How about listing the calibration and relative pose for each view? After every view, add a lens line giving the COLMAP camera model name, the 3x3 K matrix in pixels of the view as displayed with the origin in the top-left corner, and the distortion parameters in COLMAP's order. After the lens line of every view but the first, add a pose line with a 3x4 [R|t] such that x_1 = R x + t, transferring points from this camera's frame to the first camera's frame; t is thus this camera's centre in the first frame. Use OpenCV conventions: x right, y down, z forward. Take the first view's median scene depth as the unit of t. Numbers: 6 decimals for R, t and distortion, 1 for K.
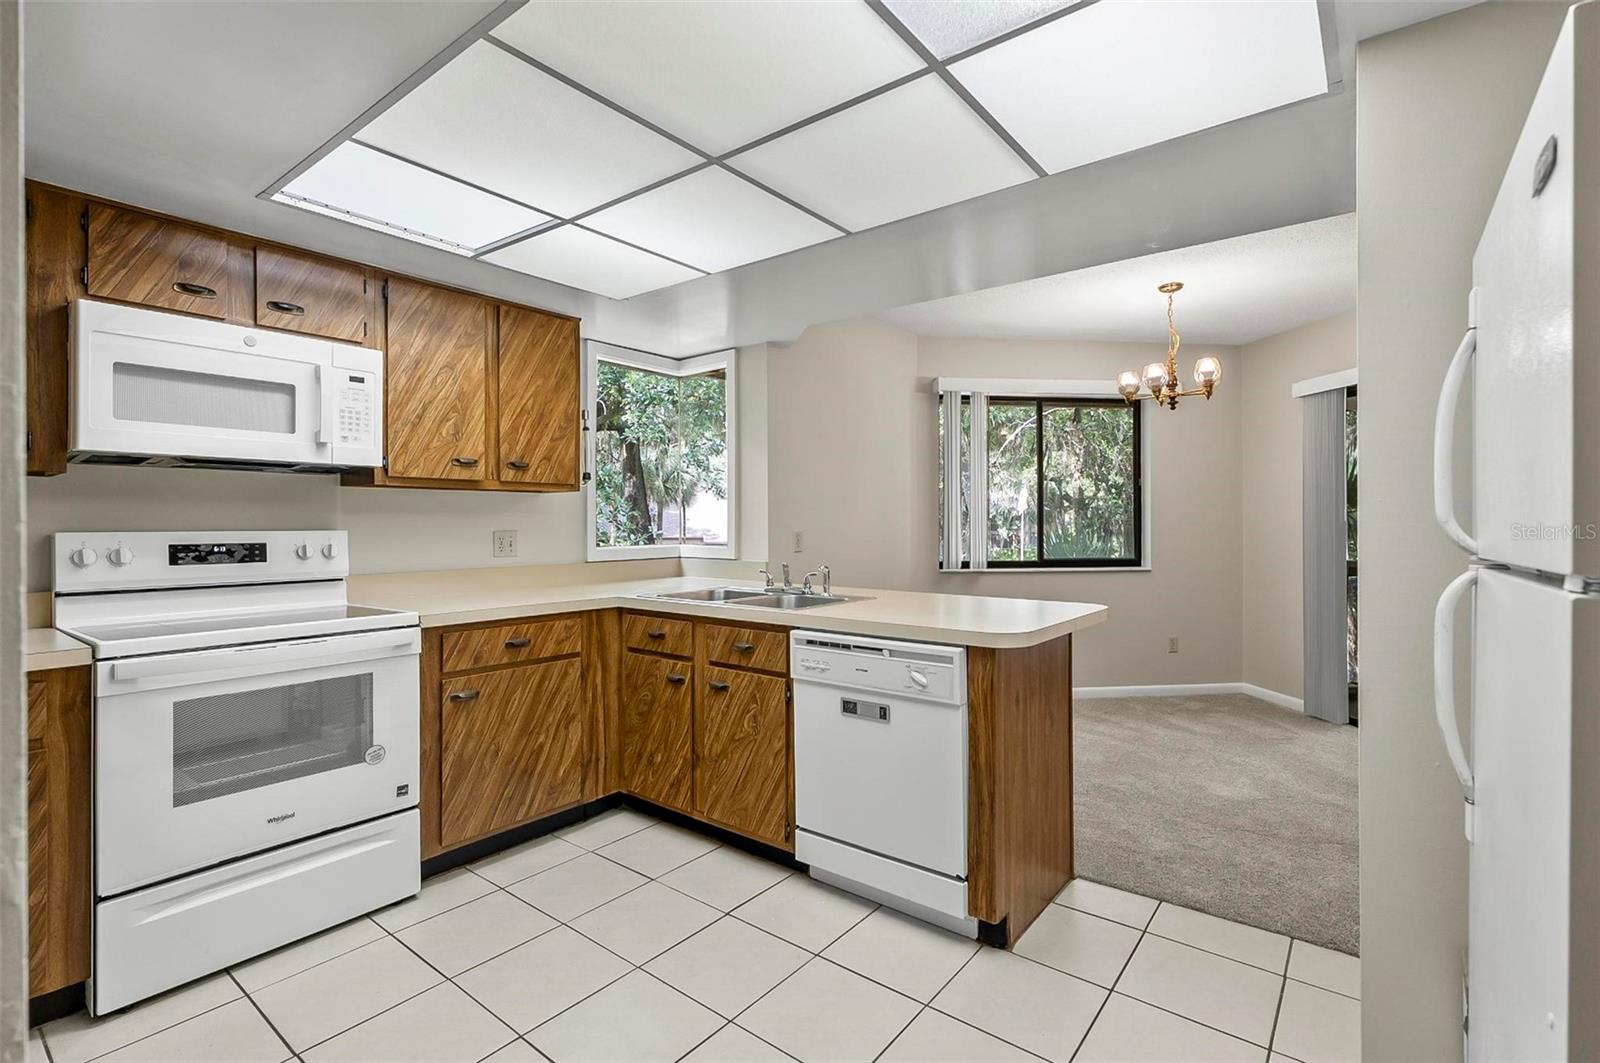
lens RADIAL K [[745.9, 0, 805.9], [0, 745.9, 524.5], [0, 0, 1]] dist [0.006015, -0.001502]
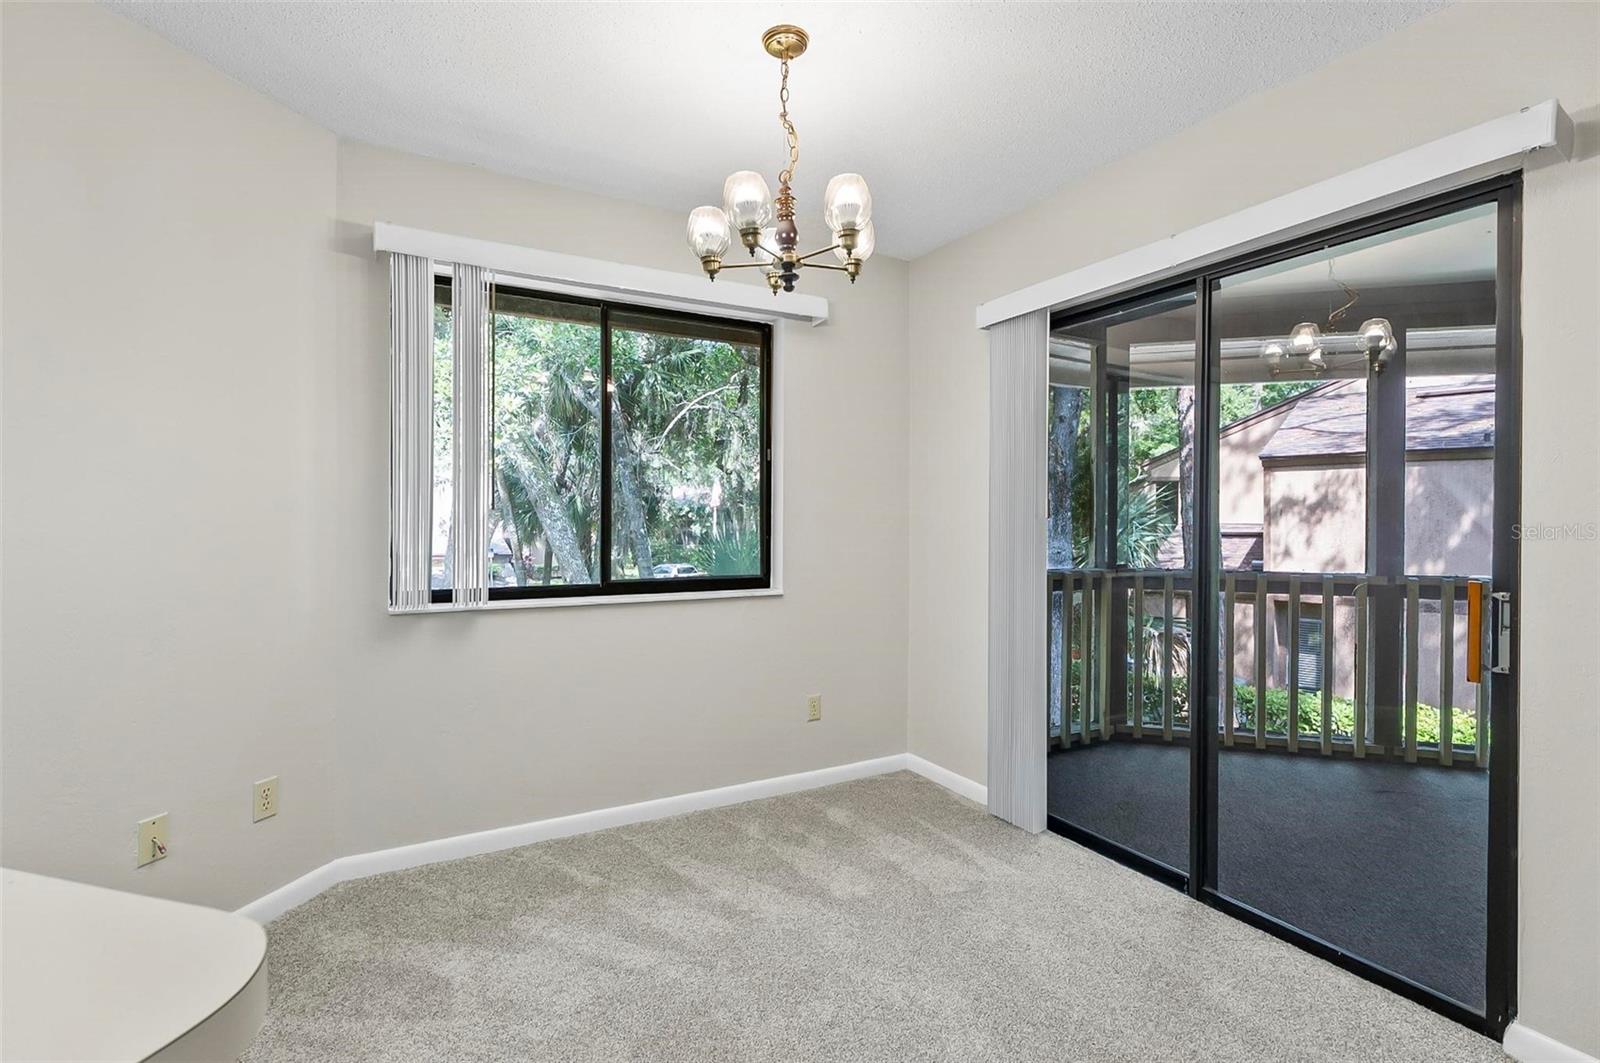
lens RADIAL K [[745.9, 0, 788.0], [0, 745.9, 522.9], [0, 0, 1]] dist [0.006015, -0.001502]
pose [[0.933468, 0.007923, 0.358572, 0.240734], [-0.009144, 0.999957, 0.001707, -0.000494], [-0.358543, -0.004872, 0.933501, 0.410496]]
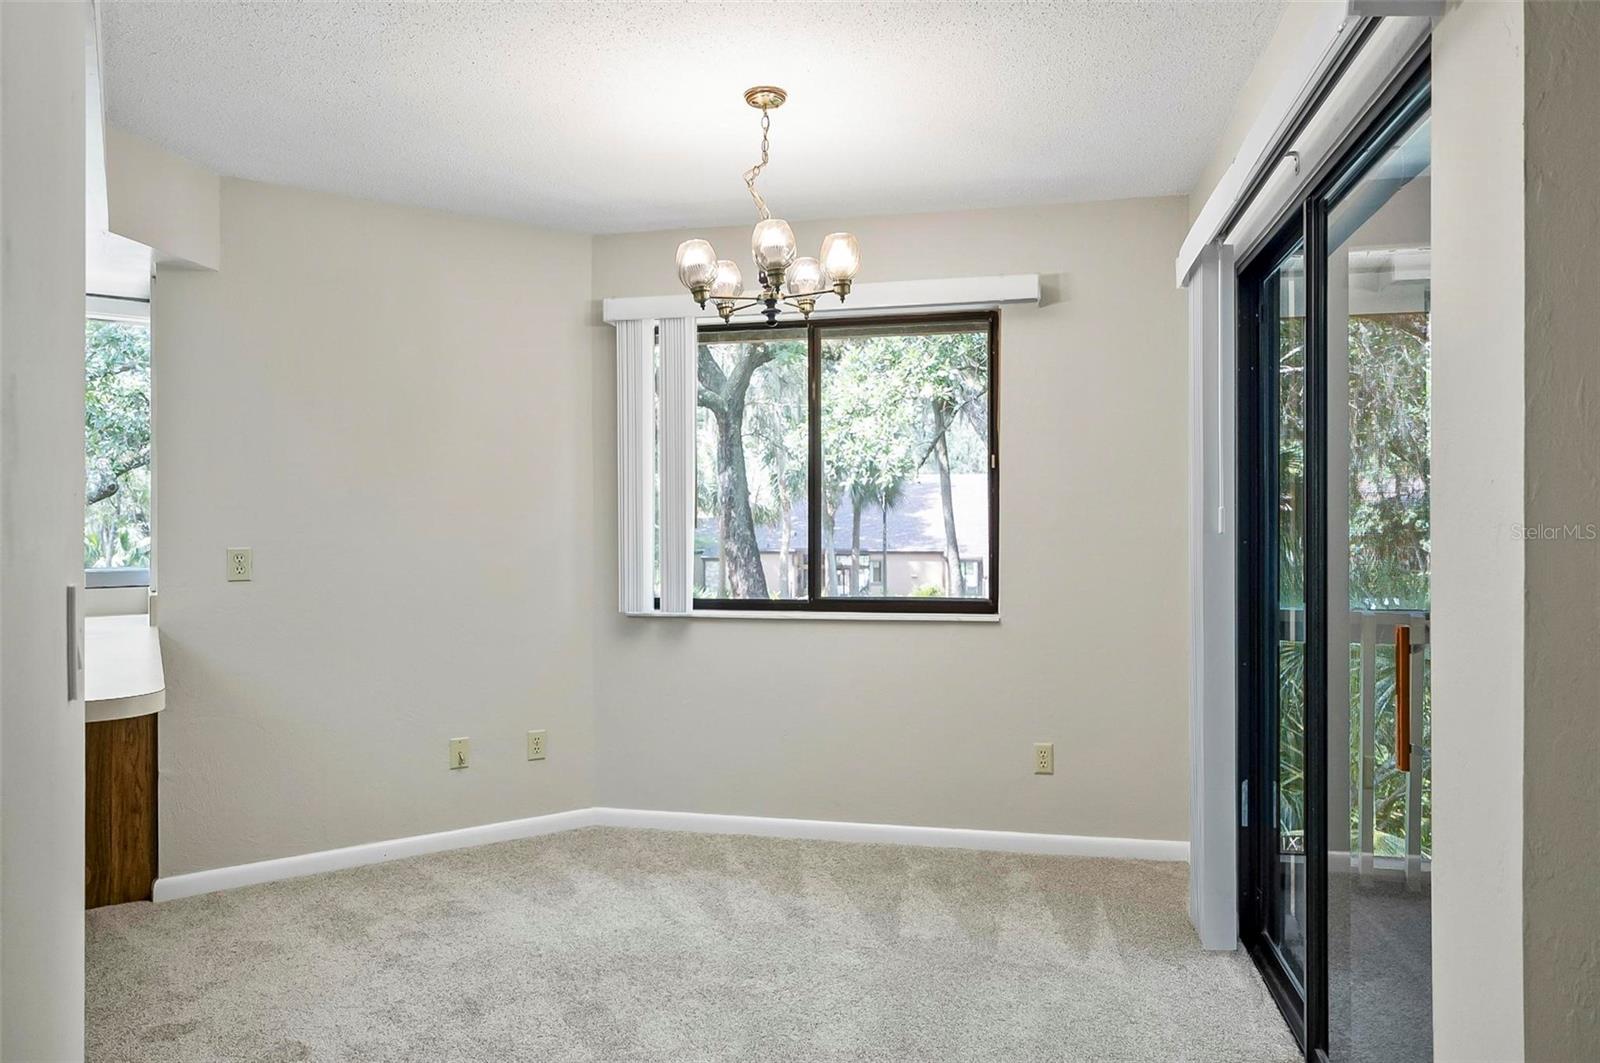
lens RADIAL K [[1020.2, 0, 798.8], [0, 1020.2, 532.7], [0, 0, 1]] dist [-0.006798, 0.002647]
pose [[0.935717, 0.002142, -0.352744, 0.591475], [-0.001653, 0.999997, 0.001688, -0.005373], [0.352747, -0.000997, 0.935718, 0.246872]]
